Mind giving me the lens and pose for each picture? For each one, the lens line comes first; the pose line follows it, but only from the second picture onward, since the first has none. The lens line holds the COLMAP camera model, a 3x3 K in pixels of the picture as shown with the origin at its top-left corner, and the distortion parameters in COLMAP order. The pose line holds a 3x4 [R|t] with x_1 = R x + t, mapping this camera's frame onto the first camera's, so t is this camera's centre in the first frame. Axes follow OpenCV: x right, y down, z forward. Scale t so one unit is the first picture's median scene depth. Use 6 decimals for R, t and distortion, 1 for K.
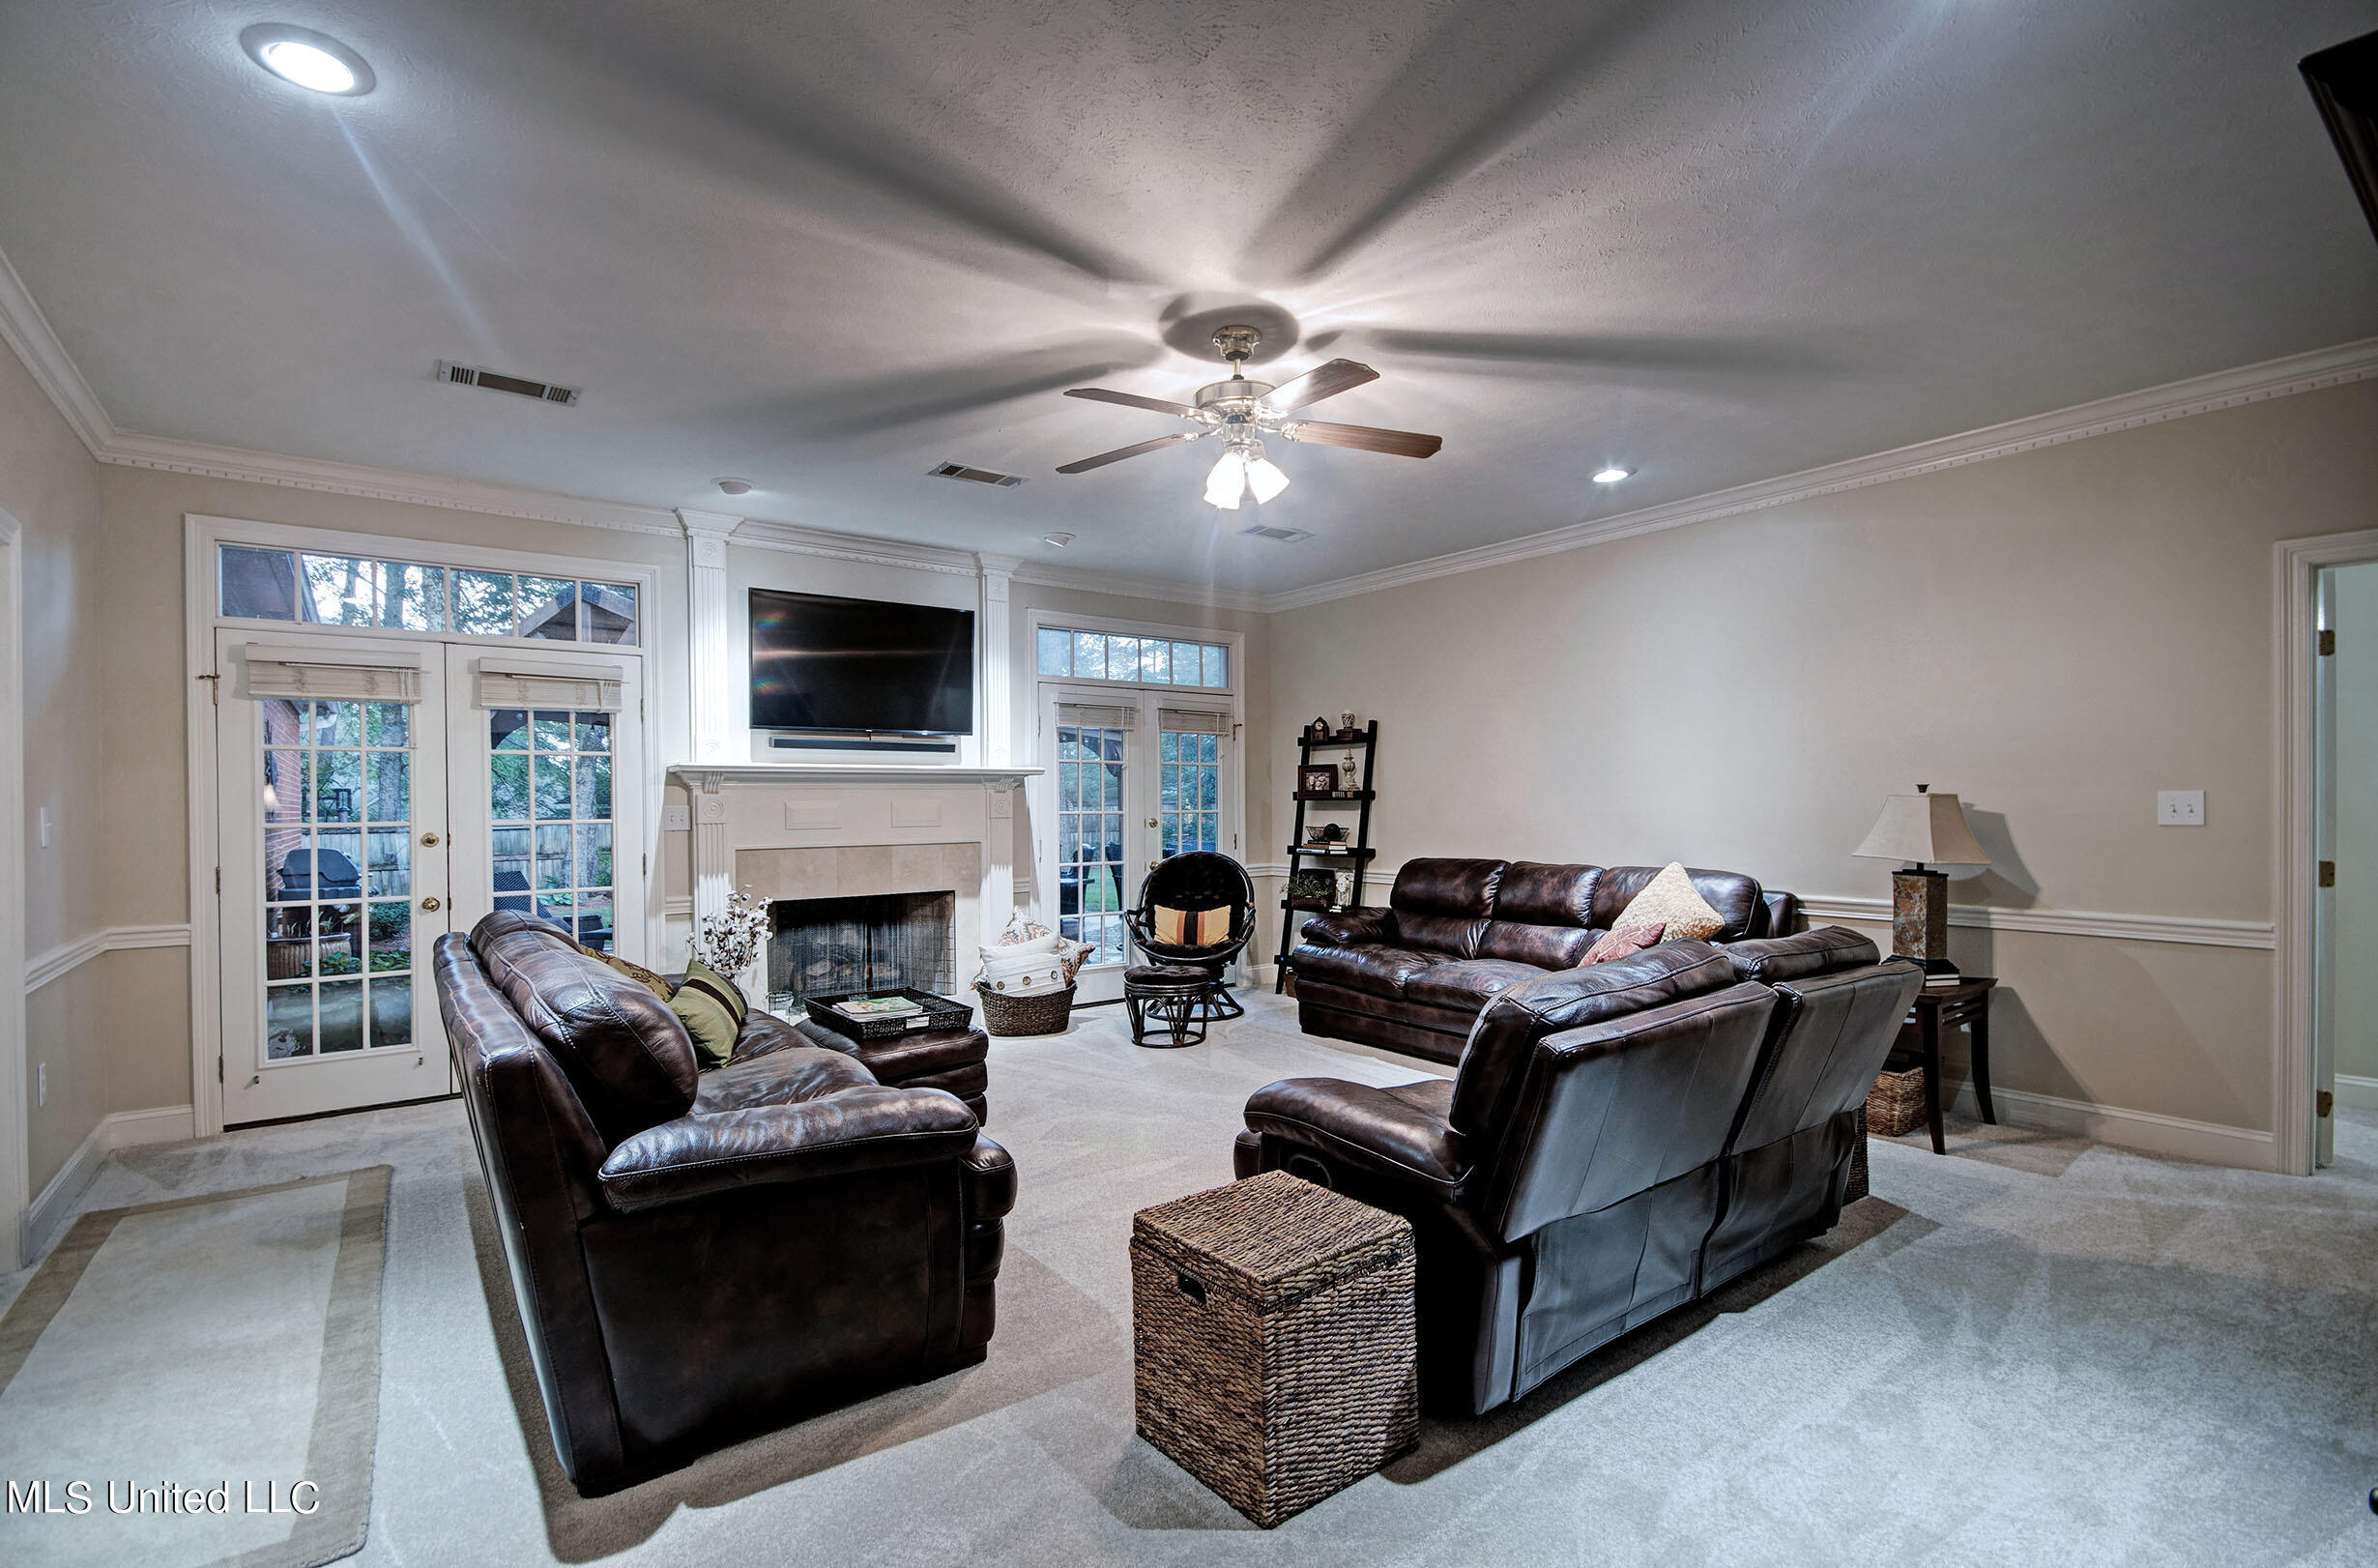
lens RADIAL K [[1086.8, 0, 1184.4], [0, 1086.8, 791.5], [0, 0, 1]] dist [0.010936, 0.000933]
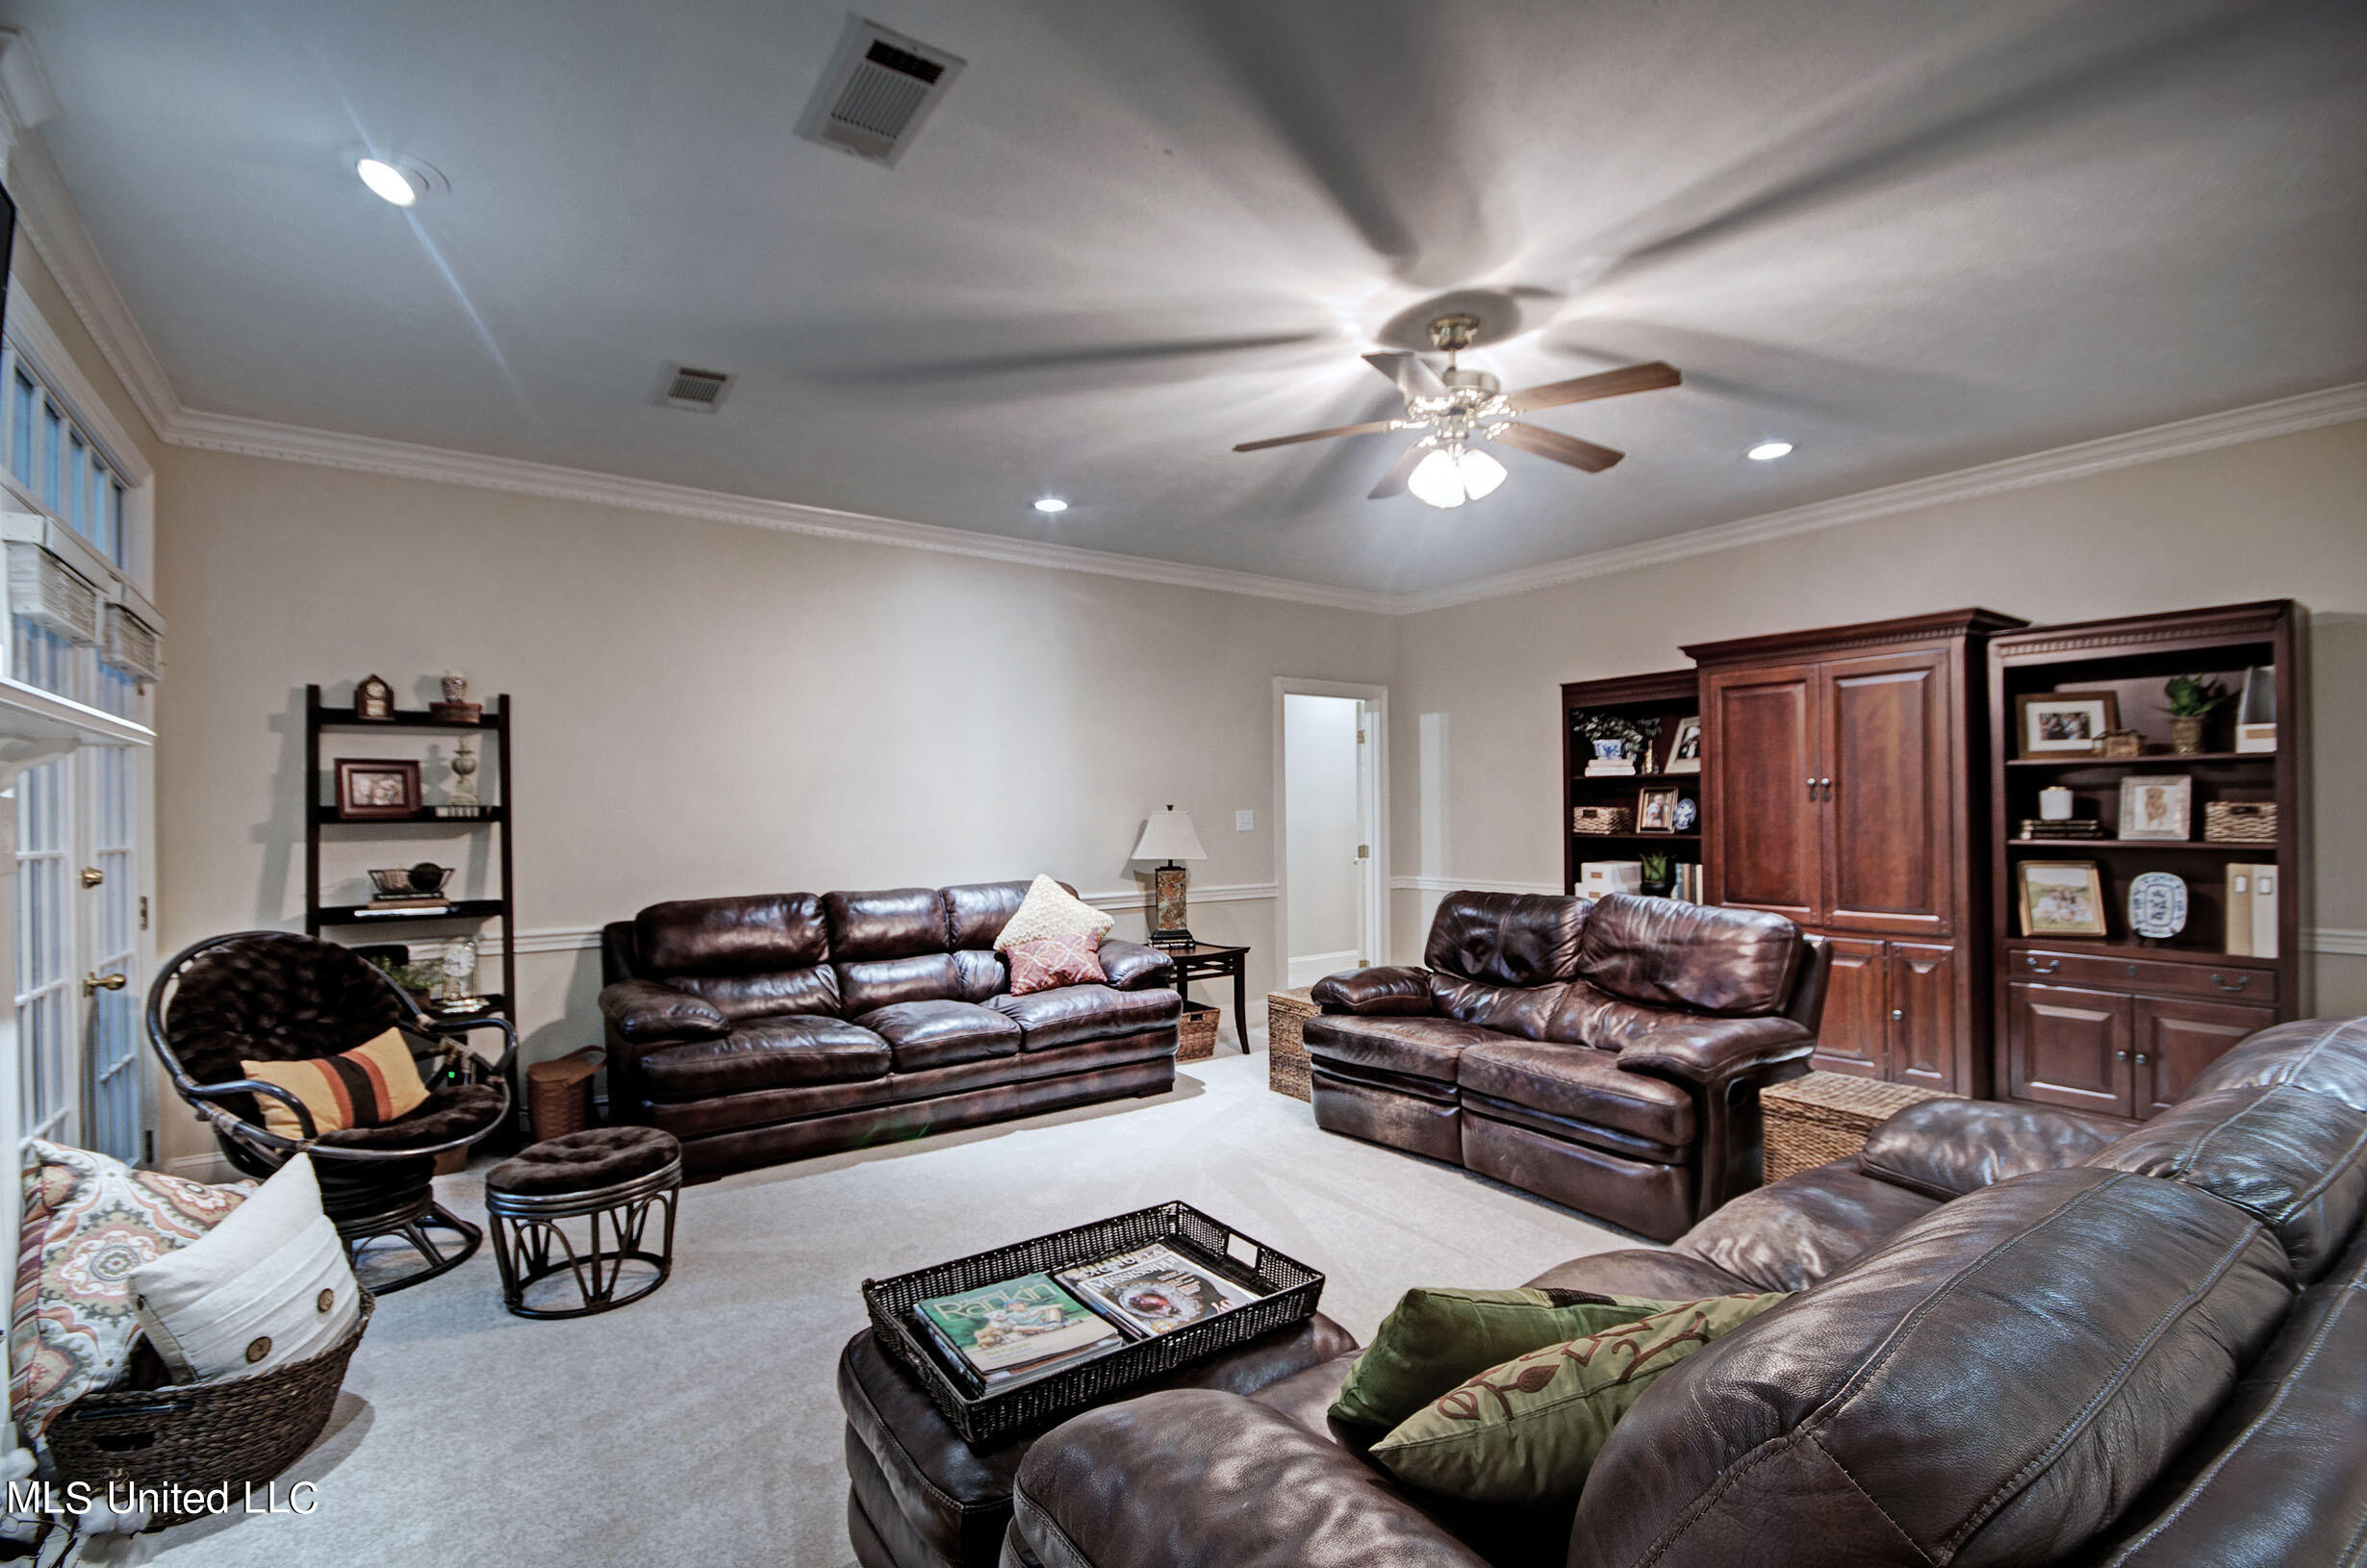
lens RADIAL K [[1081.6, 0, 1169.0], [0, 1081.6, 808.2], [0, 0, 1]] dist [0.010936, 0.000933]
pose [[0.013468, 0.009571, 0.999864, -0.570802], [0.000949, 0.999954, -0.009585, 0.007881], [-0.999909, 0.001078, 0.013458, 0.783576]]
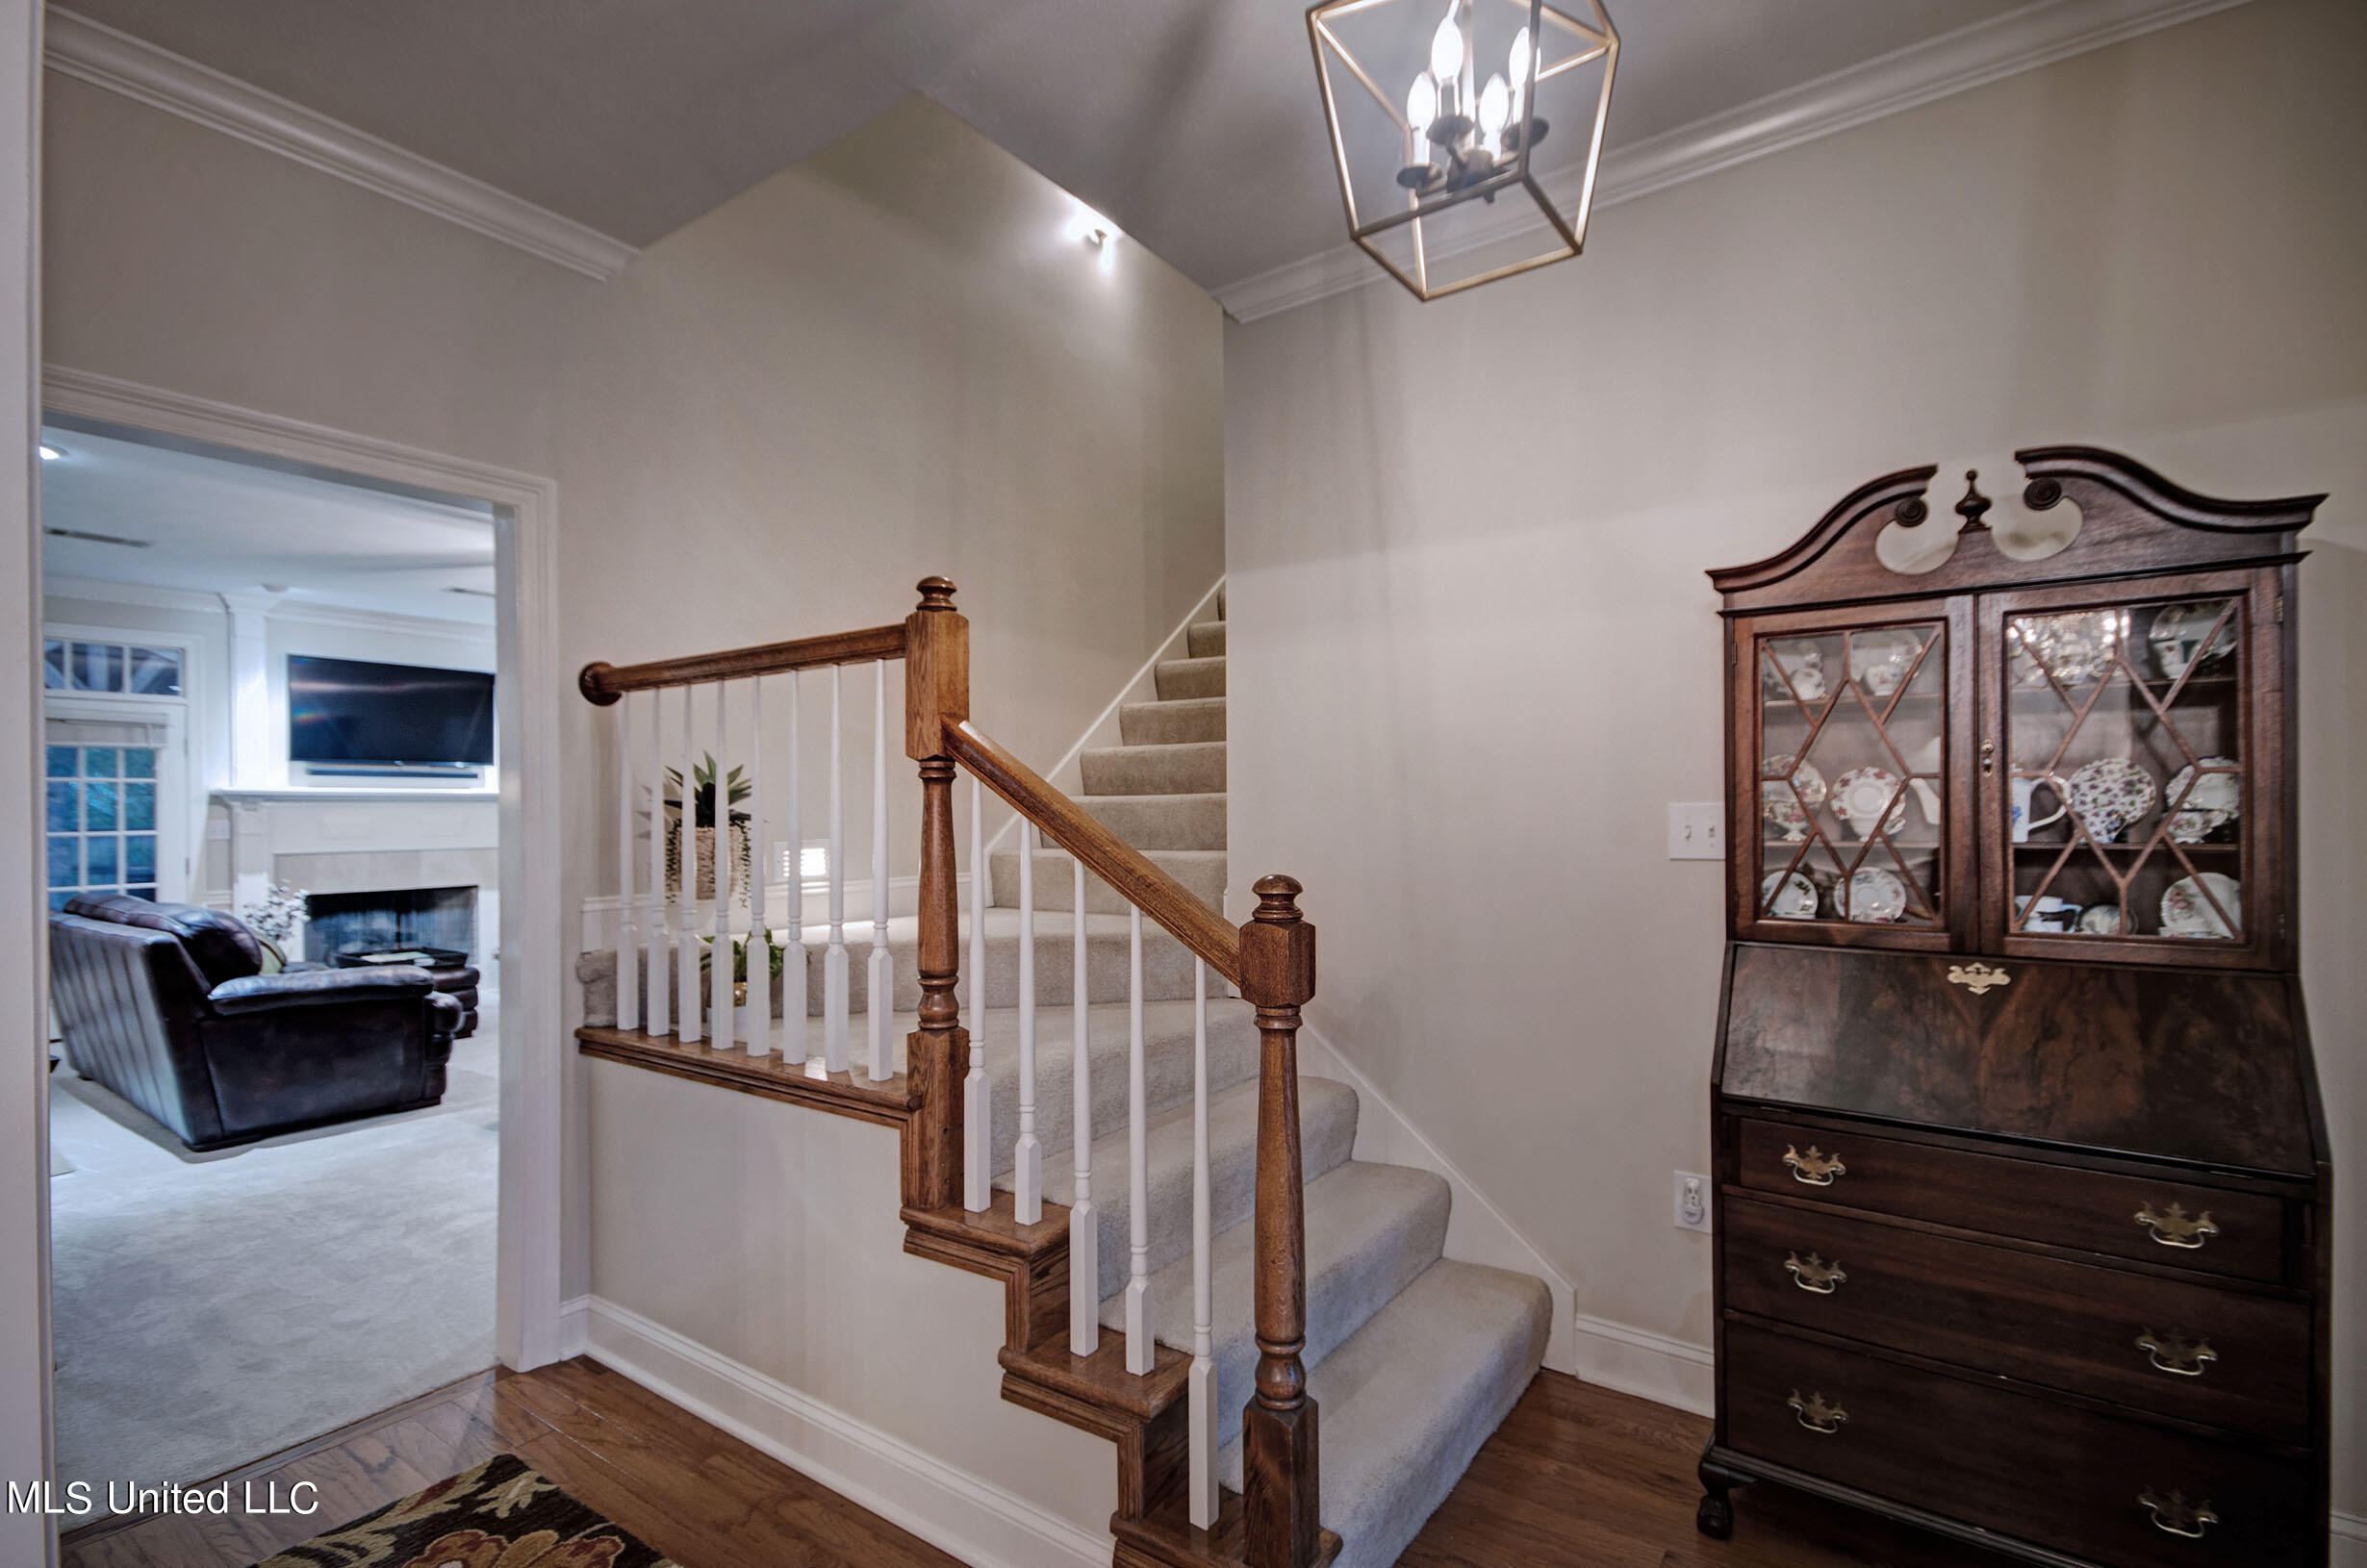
lens RADIAL K [[1081.6, 0, 1192.6], [0, 1081.6, 802.4], [0, 0, 1]] dist [0.010936, 0.000933]
pose [[0.948954, 0.003792, 0.315392, 0.229607], [-0.003700, 0.999993, -0.000888, -0.012028], [-0.315393, -0.000324, 0.948961, -0.612932]]
